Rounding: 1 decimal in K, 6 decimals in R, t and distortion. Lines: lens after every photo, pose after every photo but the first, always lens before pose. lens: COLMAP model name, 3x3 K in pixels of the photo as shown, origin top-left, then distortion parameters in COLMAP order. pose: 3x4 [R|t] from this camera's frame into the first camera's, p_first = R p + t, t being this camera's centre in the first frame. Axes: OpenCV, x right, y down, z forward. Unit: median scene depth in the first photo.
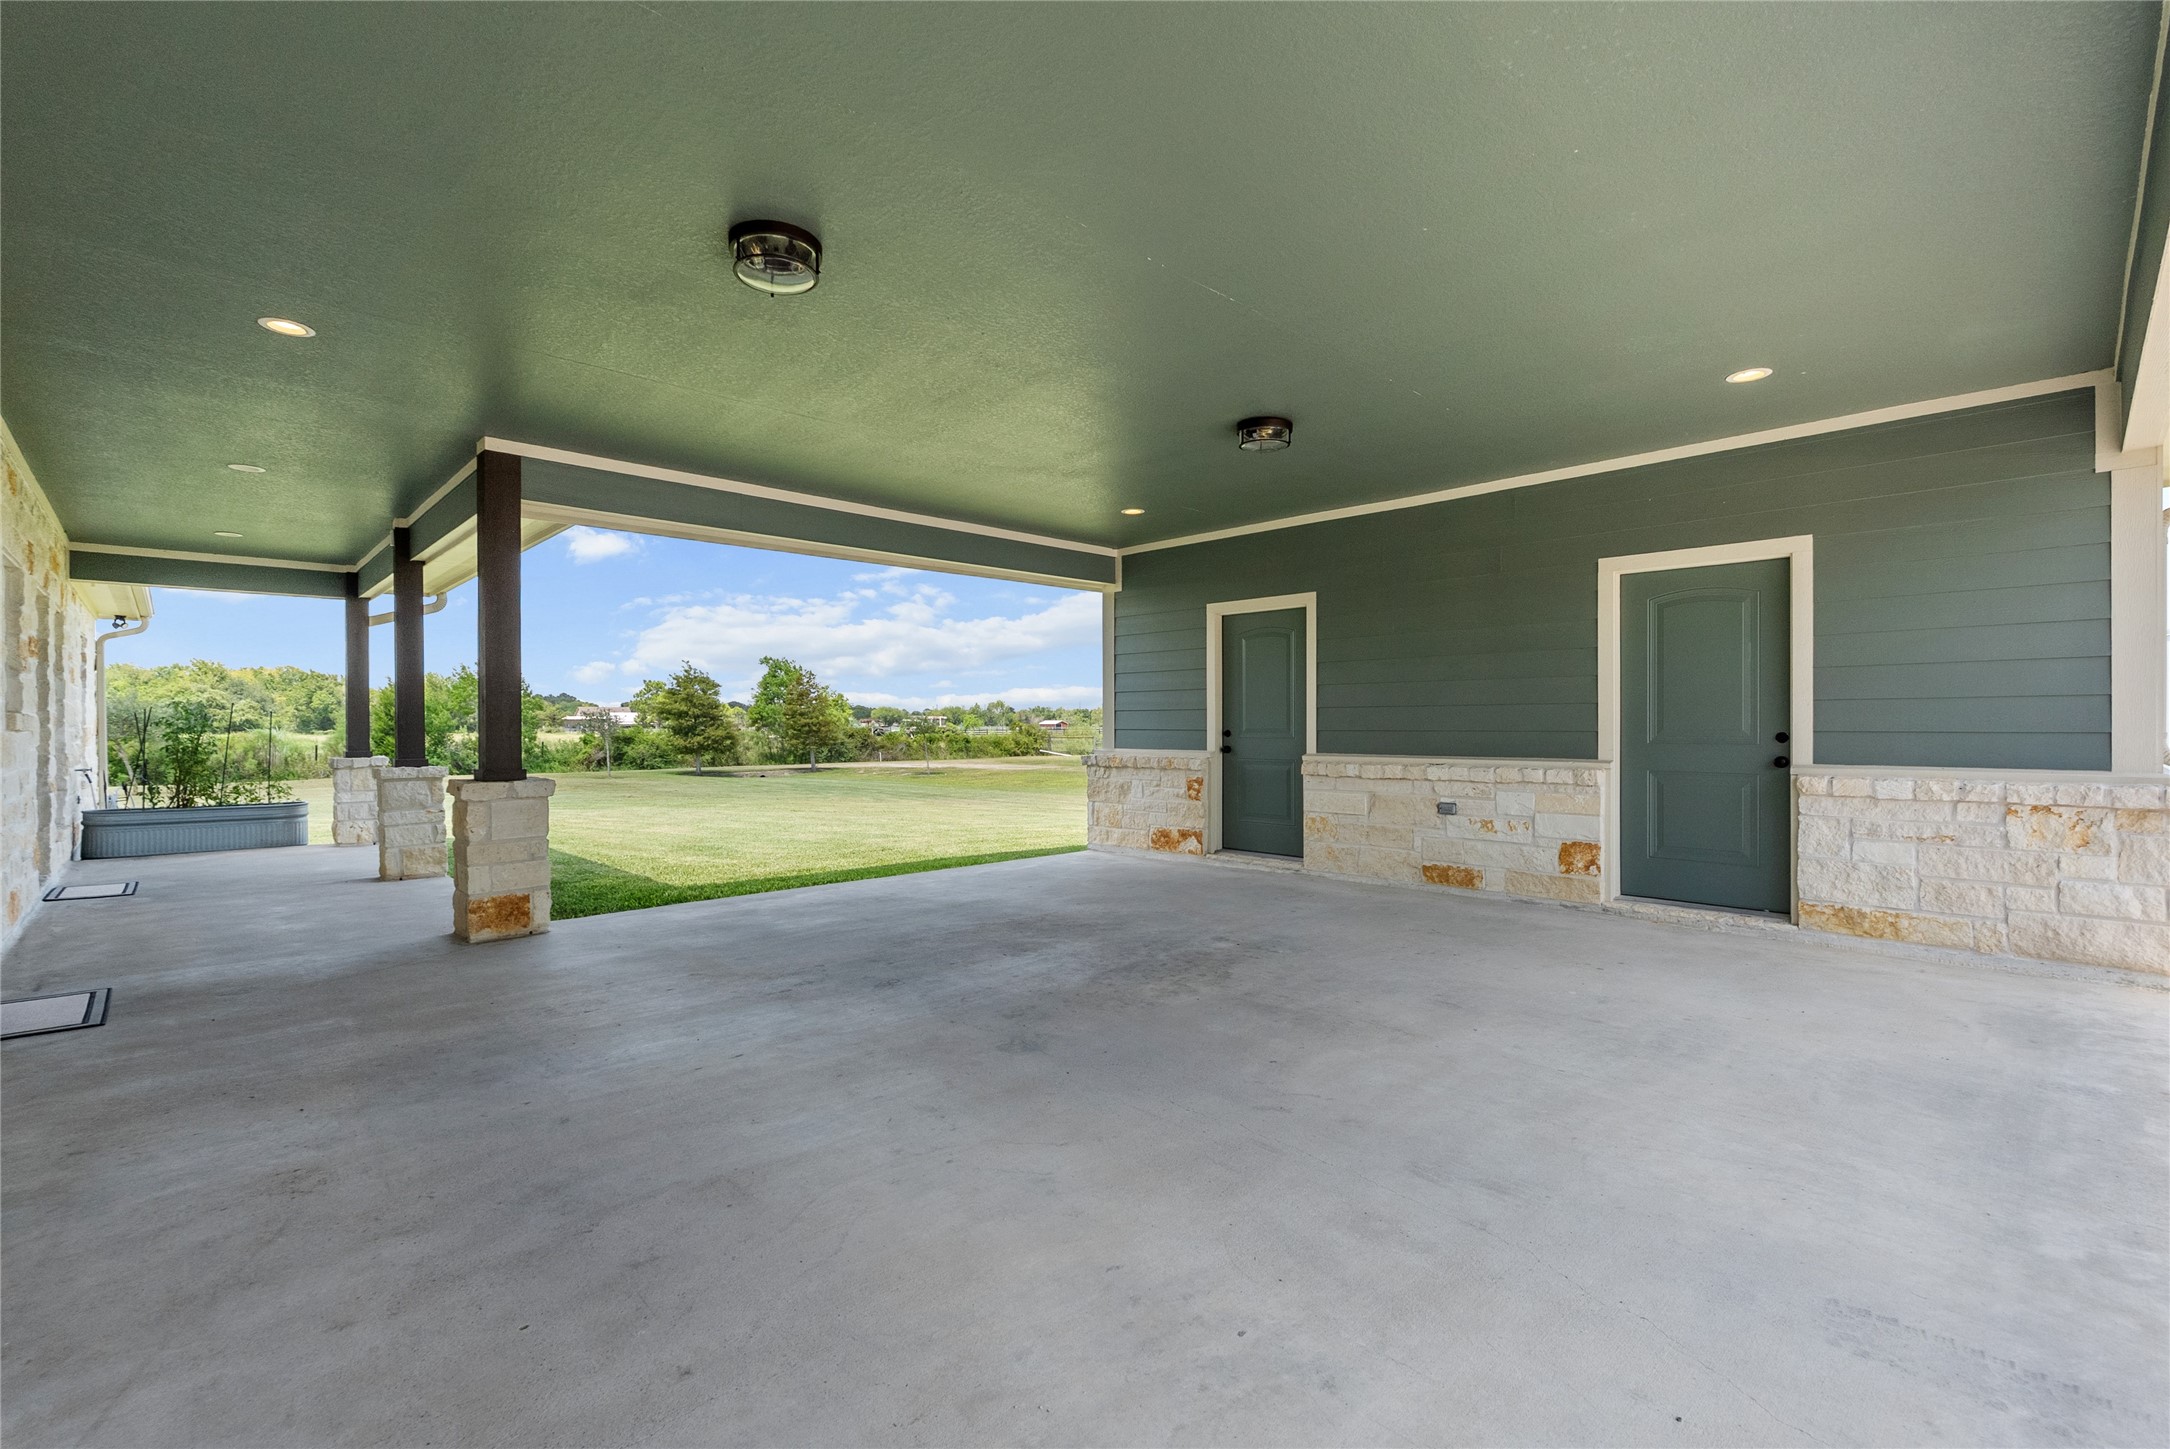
lens RADIAL K [[961.0, 0, 1089.6], [0, 961.0, 726.6], [0, 0, 1]] dist [-0.002417, -0.000682]
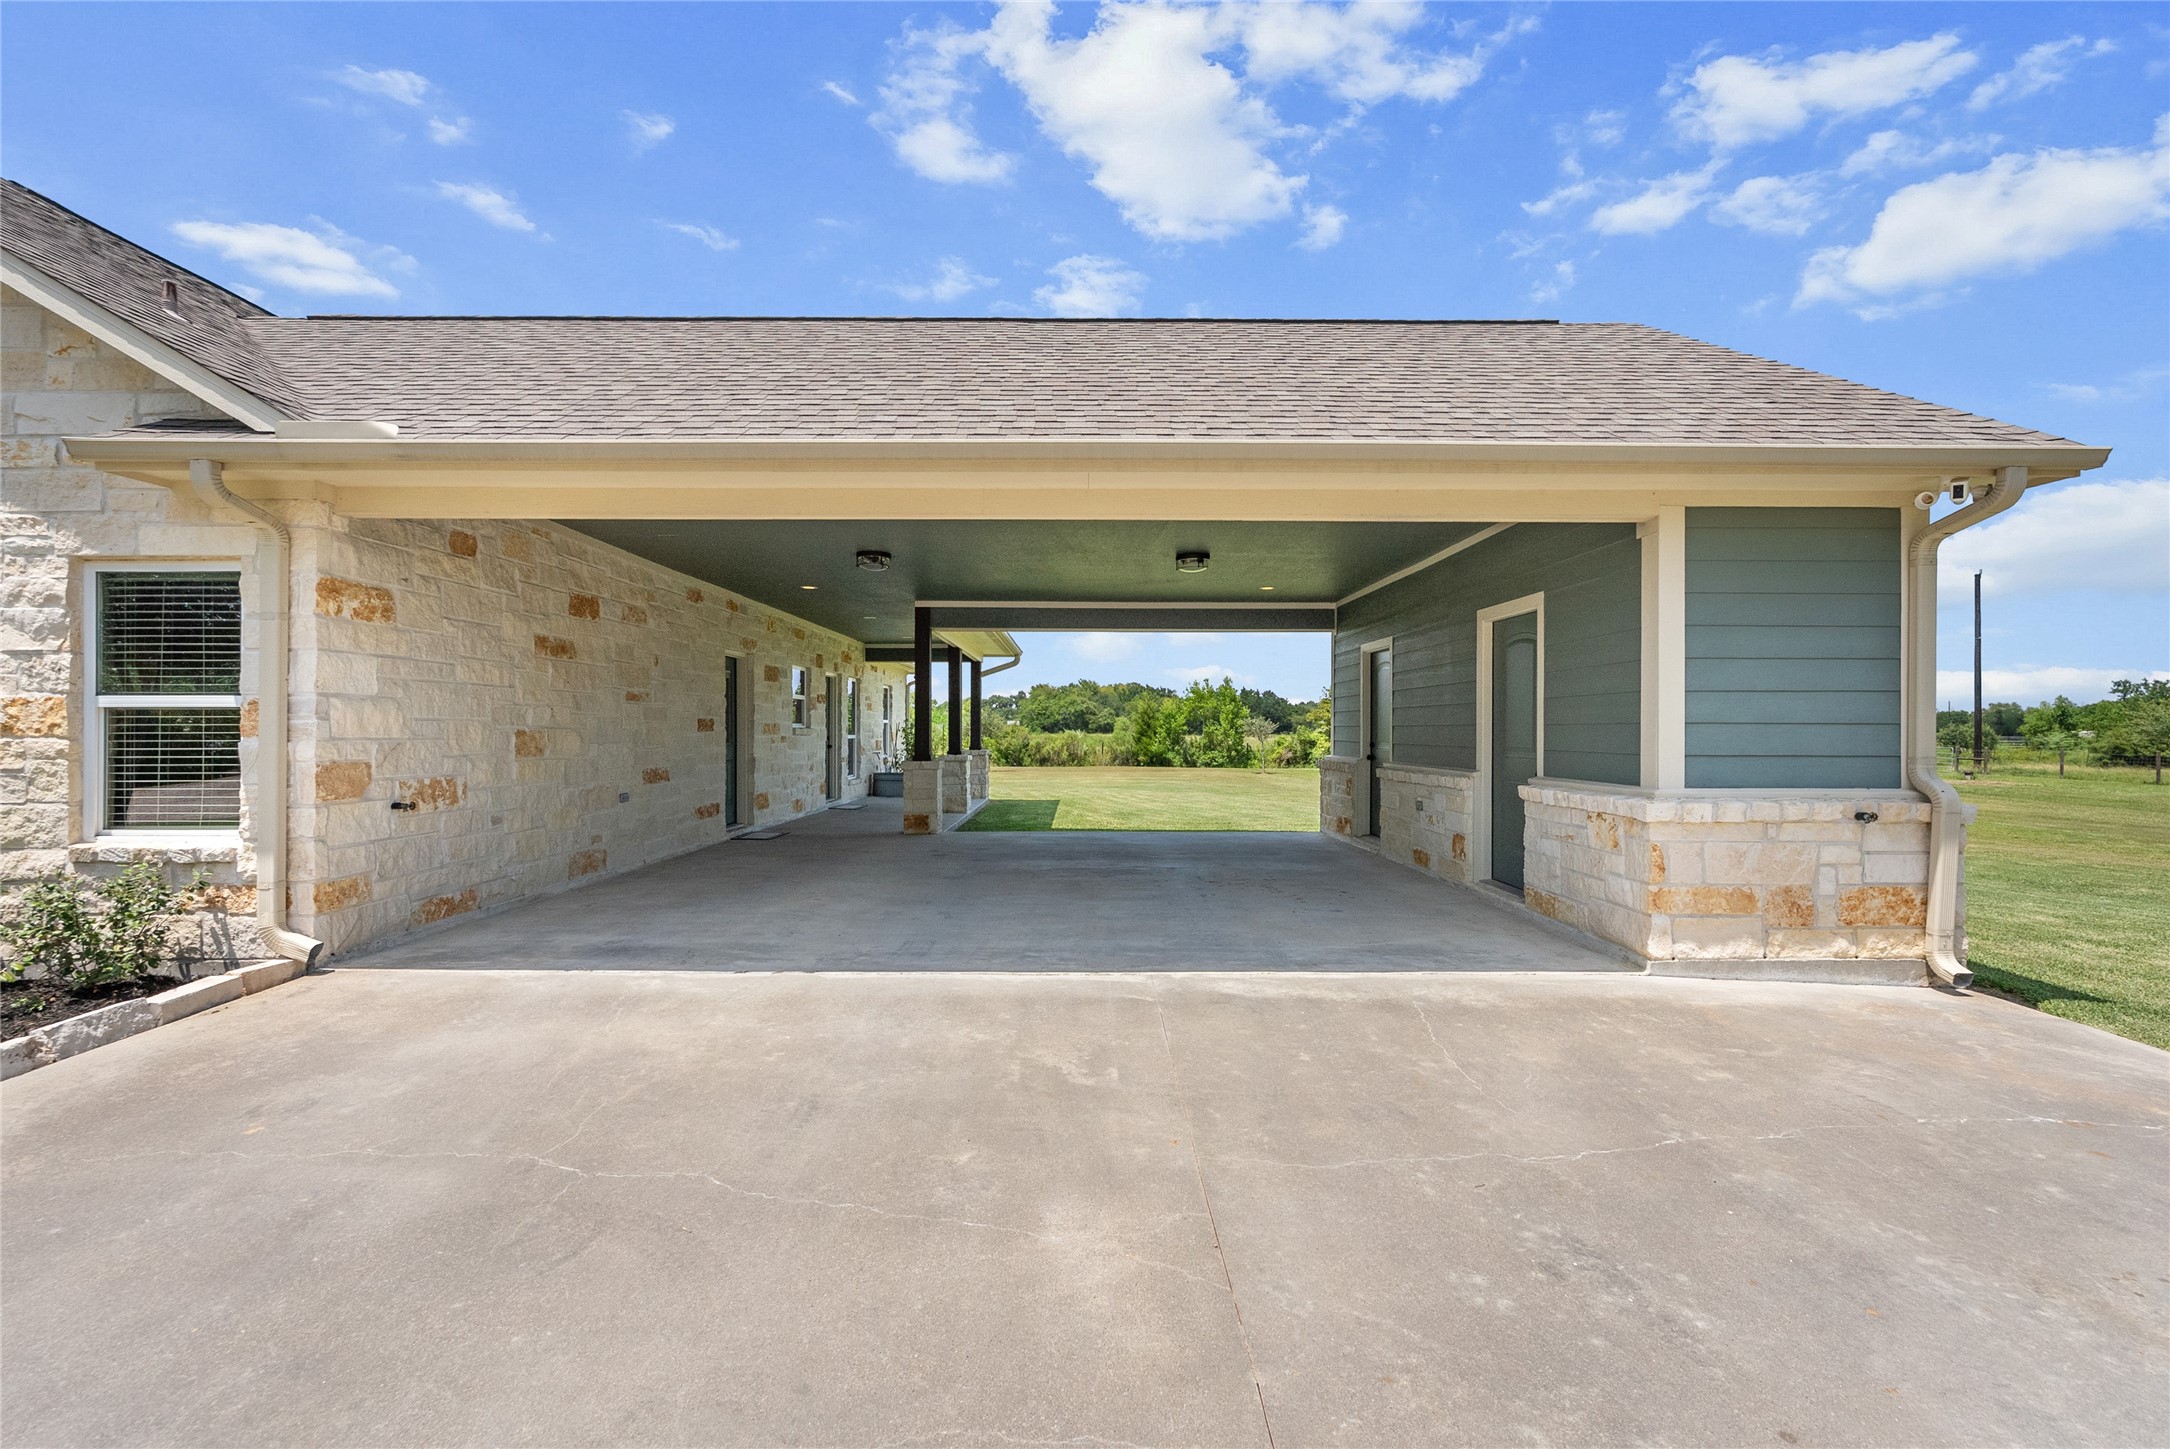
lens RADIAL K [[958.1, 0, 1085.0], [0, 958.1, 724.5], [0, 0, 1]] dist [-0.008744, 0.001214]
pose [[0.723352, 0.003086, -0.690473, 0.729429], [-0.006887, 0.999973, -0.002745, -0.013667], [0.690445, 0.006741, 0.723353, -0.190094]]
